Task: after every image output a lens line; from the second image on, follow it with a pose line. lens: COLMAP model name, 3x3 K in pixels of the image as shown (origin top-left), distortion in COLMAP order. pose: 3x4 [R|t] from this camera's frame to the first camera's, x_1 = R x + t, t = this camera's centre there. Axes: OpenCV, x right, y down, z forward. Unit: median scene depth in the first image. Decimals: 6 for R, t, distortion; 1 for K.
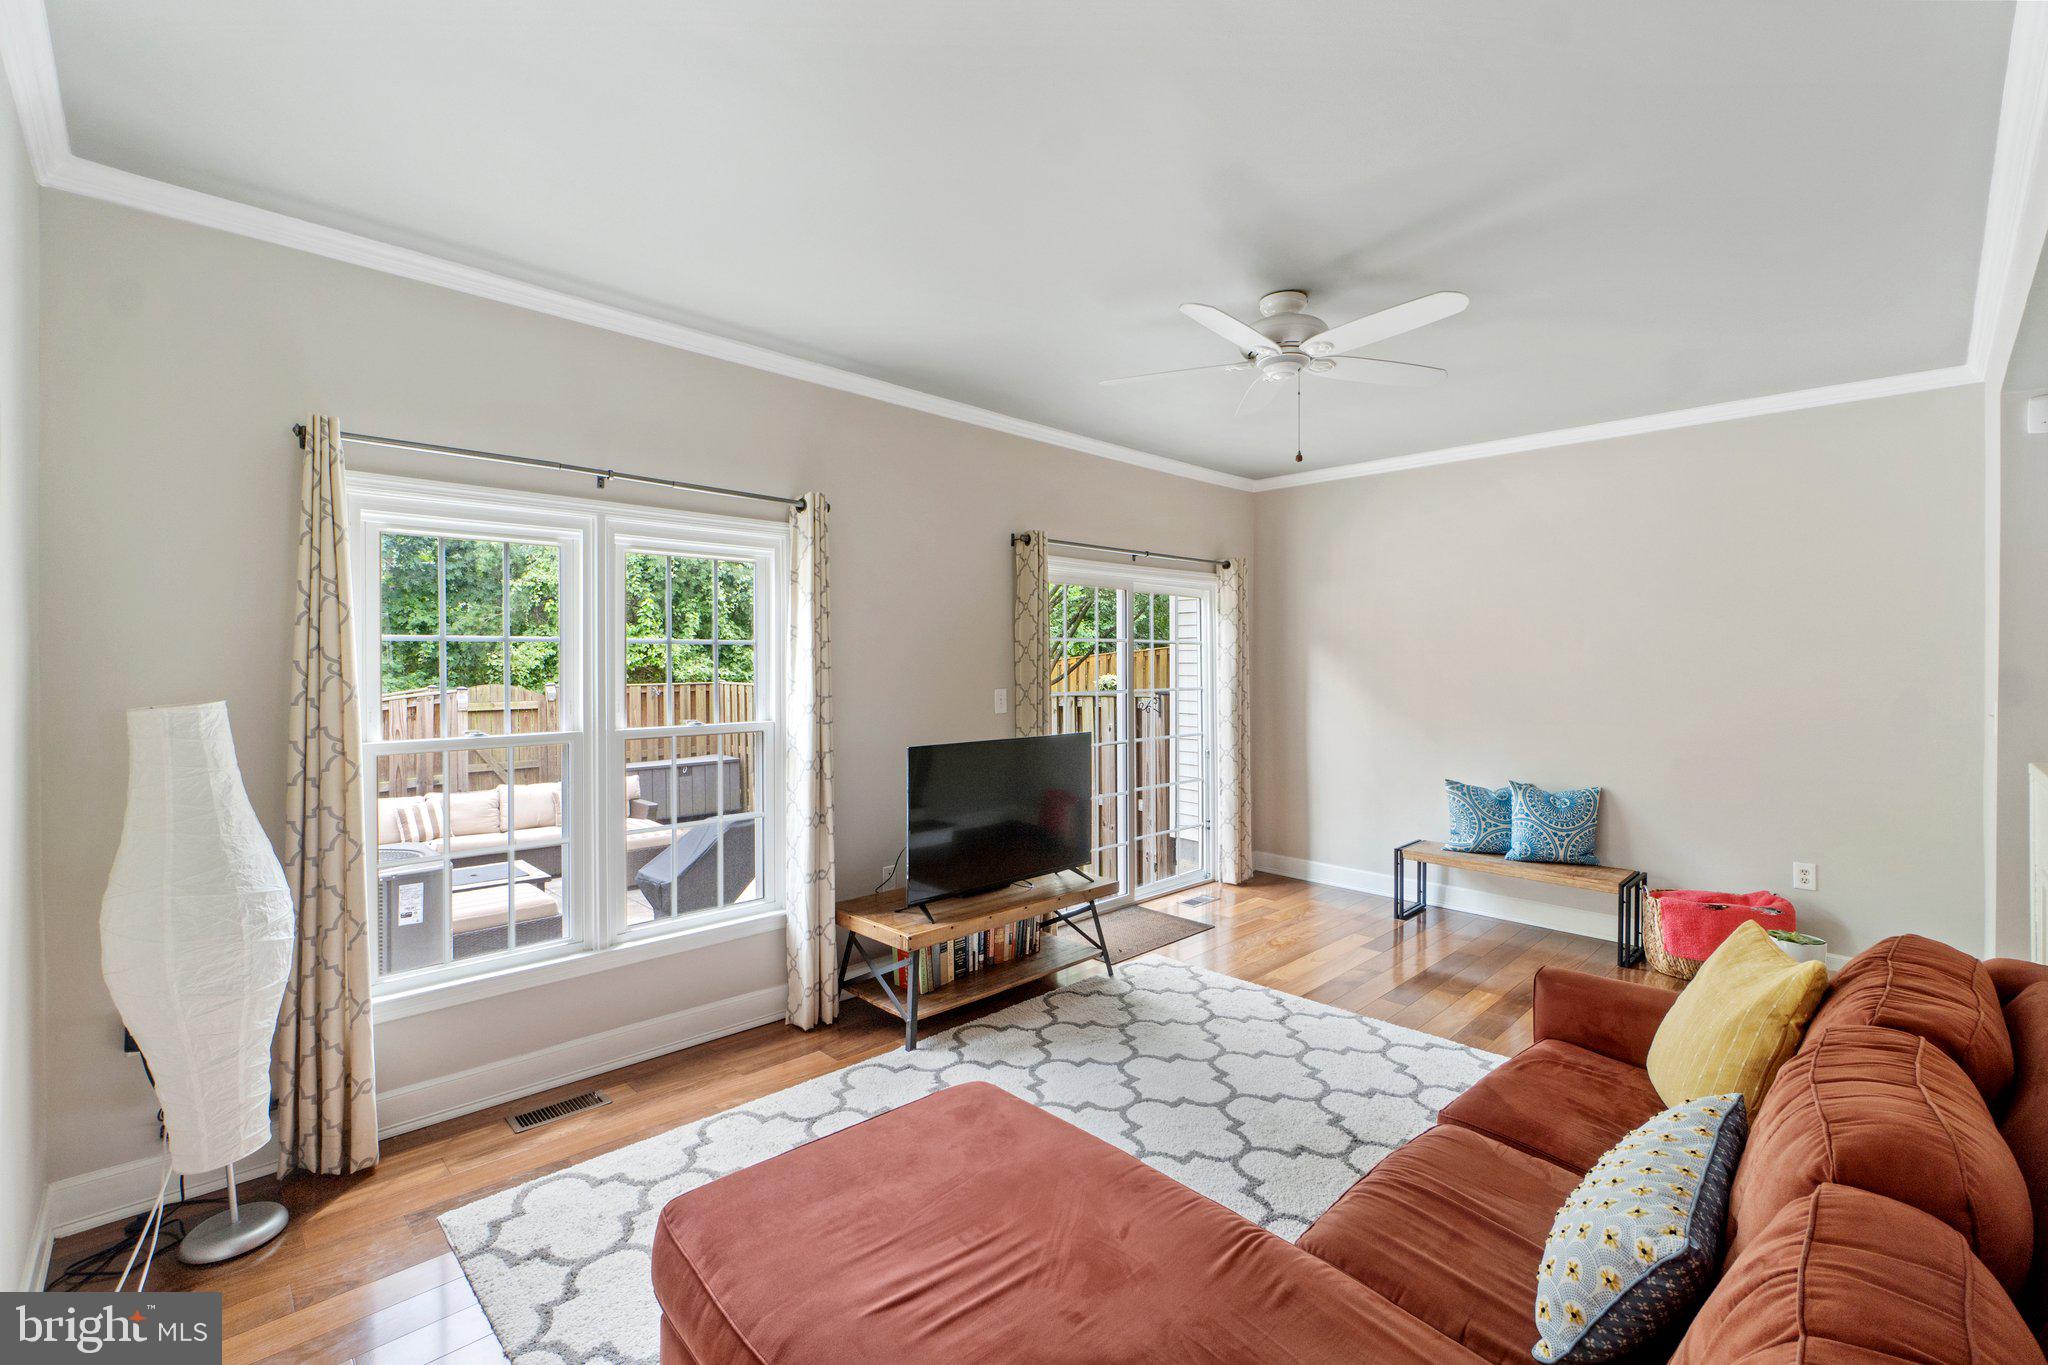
lens RADIAL K [[878.3, 0, 1044.2], [0, 878.3, 651.8], [0, 0, 1]] dist [-0.007304, -0.000186]
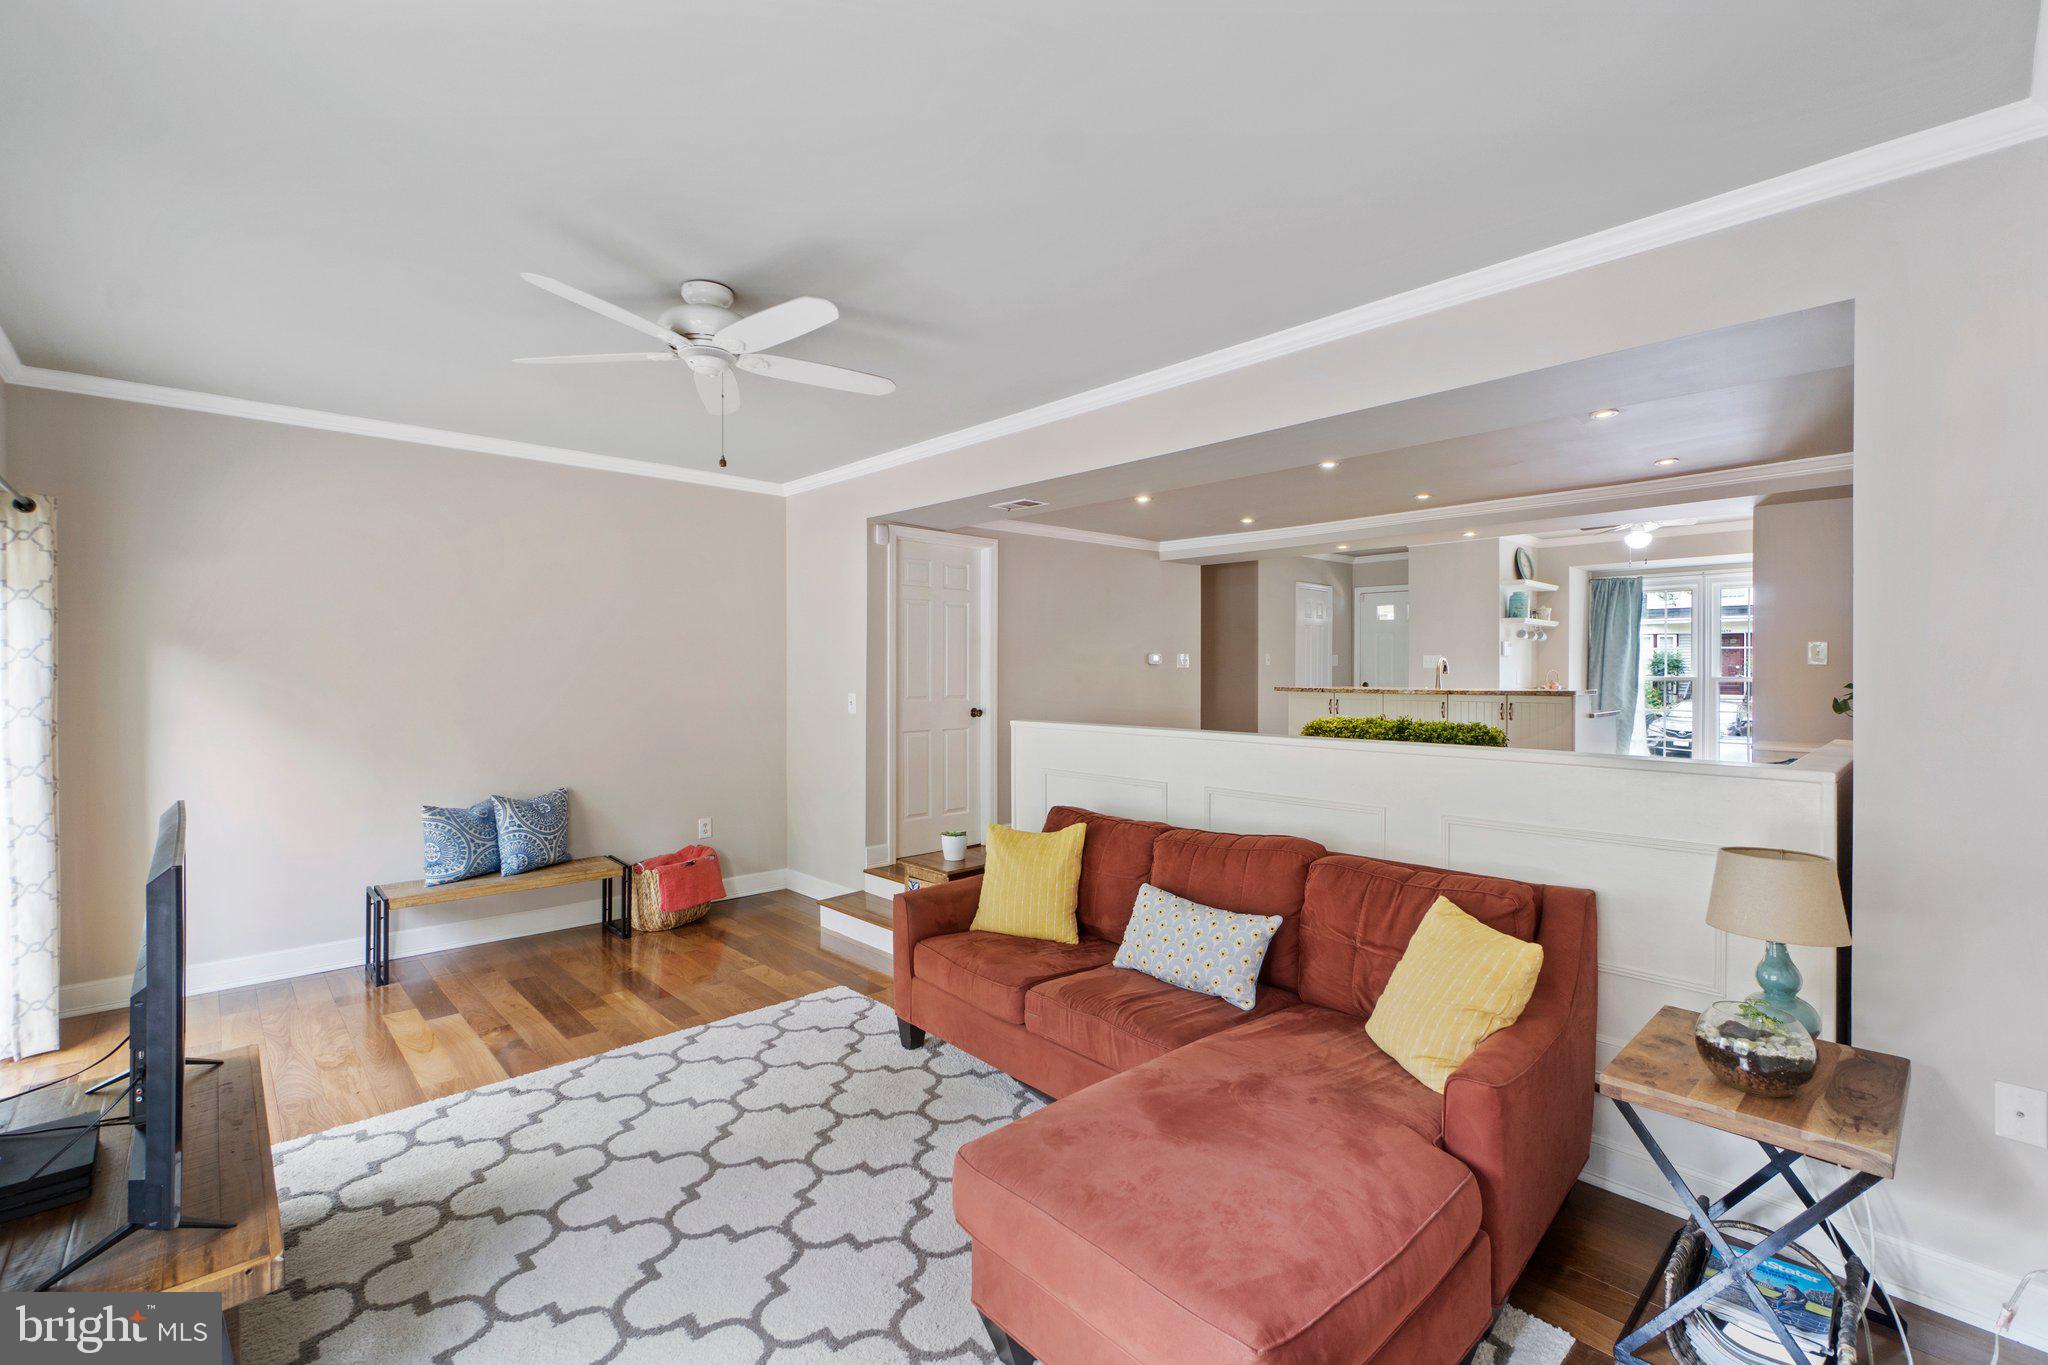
lens RADIAL K [[881.0, 0, 1024.0], [0, 881.0, 682.5], [0, 0, 1]] dist [-0.001048, 0.000041]
pose [[0.037748, -0.018337, 0.999119, -0.493571], [-0.014474, 0.999717, 0.018895, -0.003173], [-0.999182, -0.015174, 0.037472, 0.470138]]
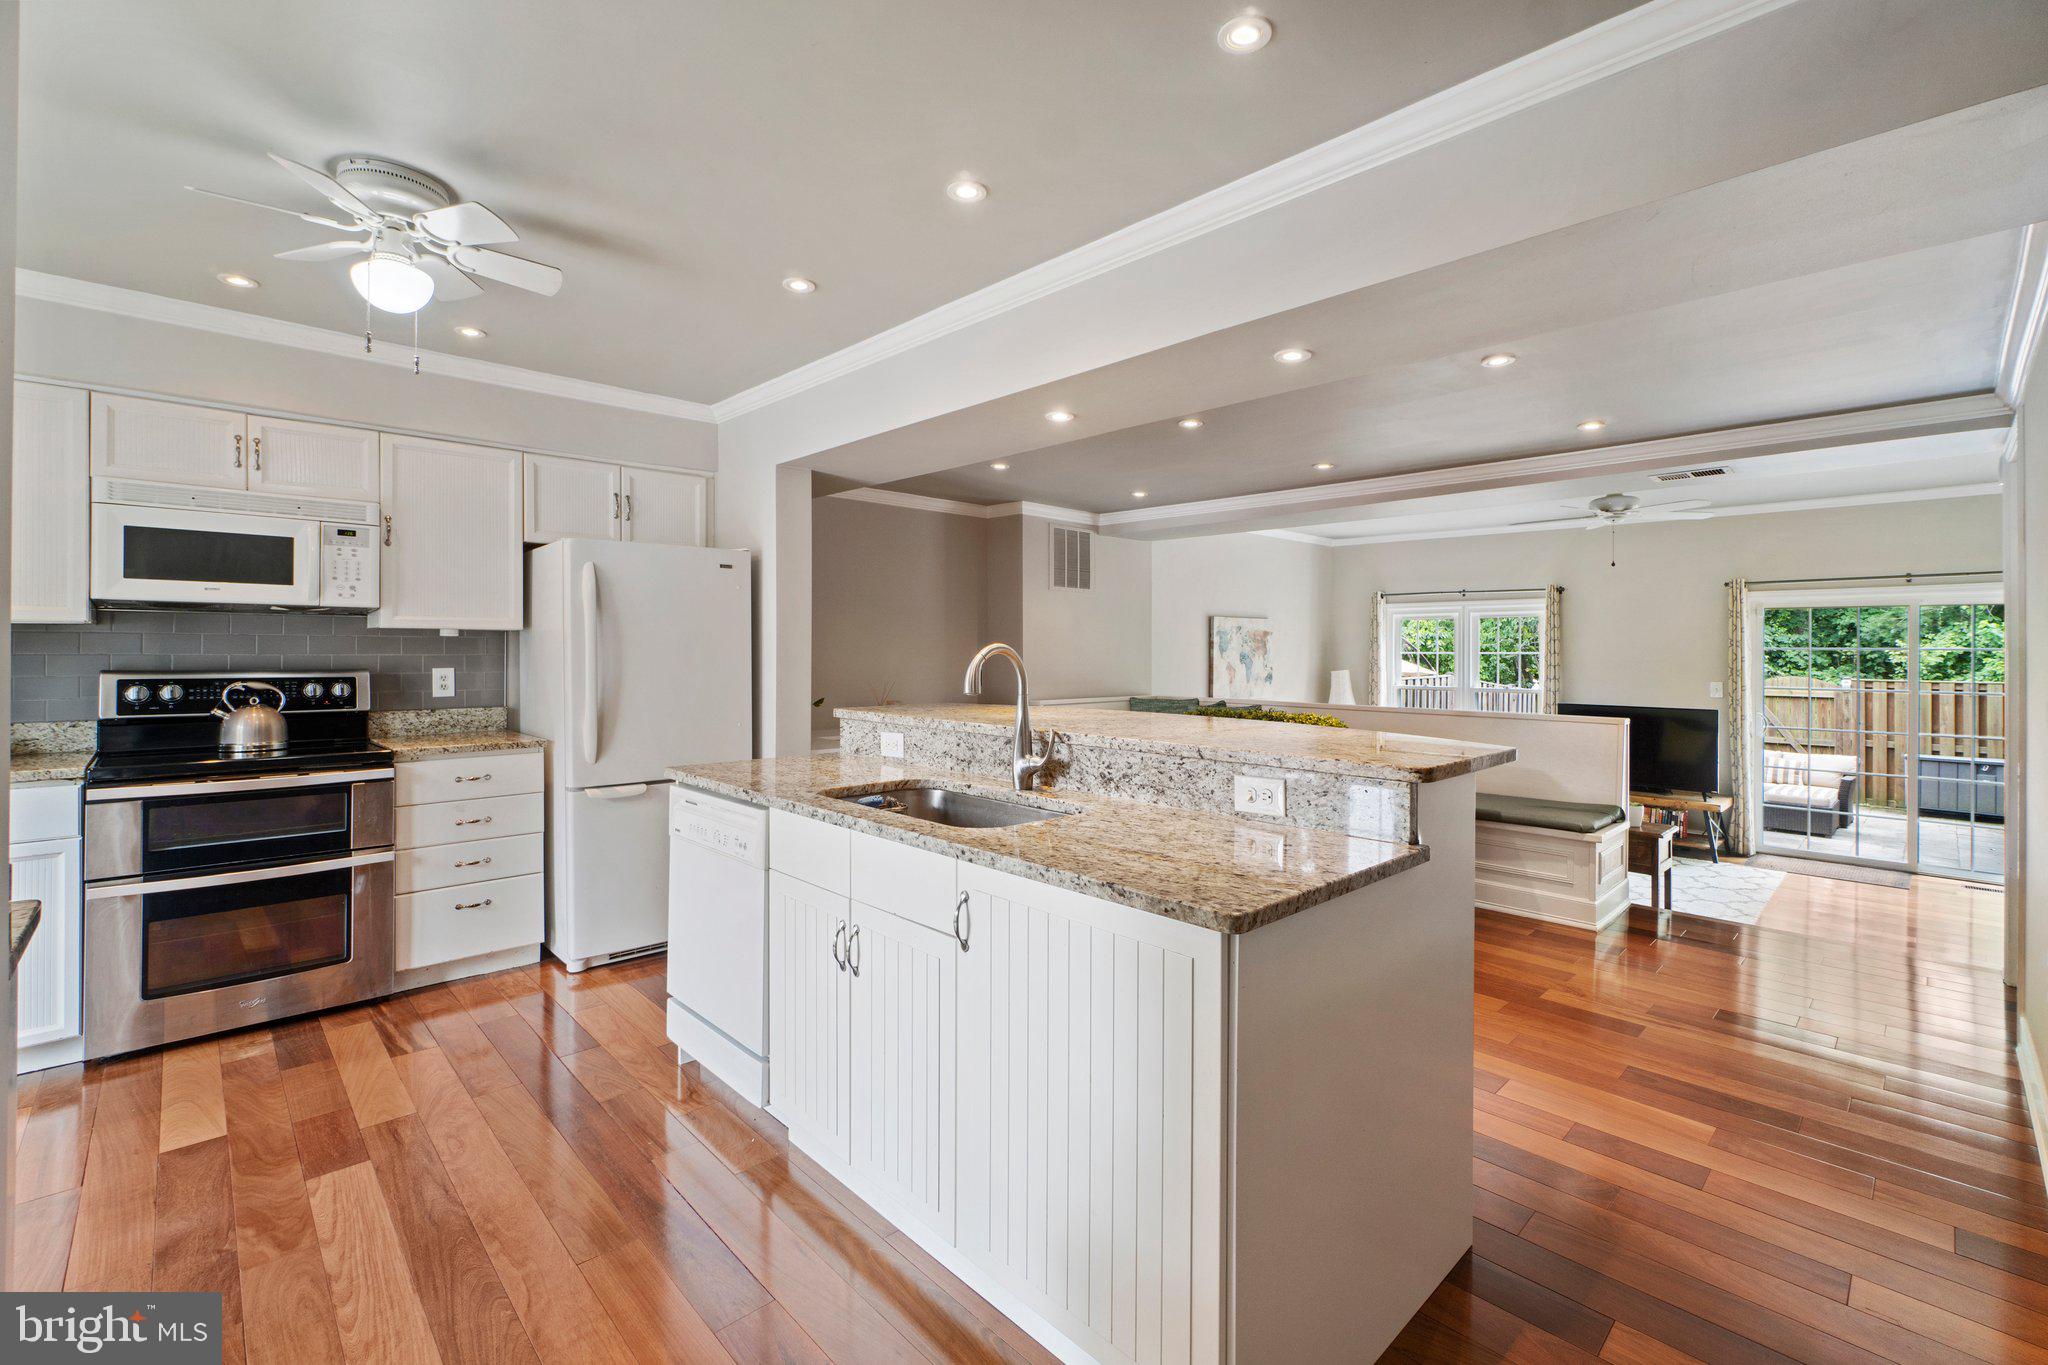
lens RADIAL K [[884.0, 0, 1027.2], [0, 884.0, 657.9], [0, 0, 1]] dist [-0.001942, 0.000273]
pose [[-0.022446, 0.008571, -0.999711, 1.720837], [0.008820, 0.999926, 0.008375, -0.027023], [0.999709, -0.008629, -0.022520, -0.207821]]
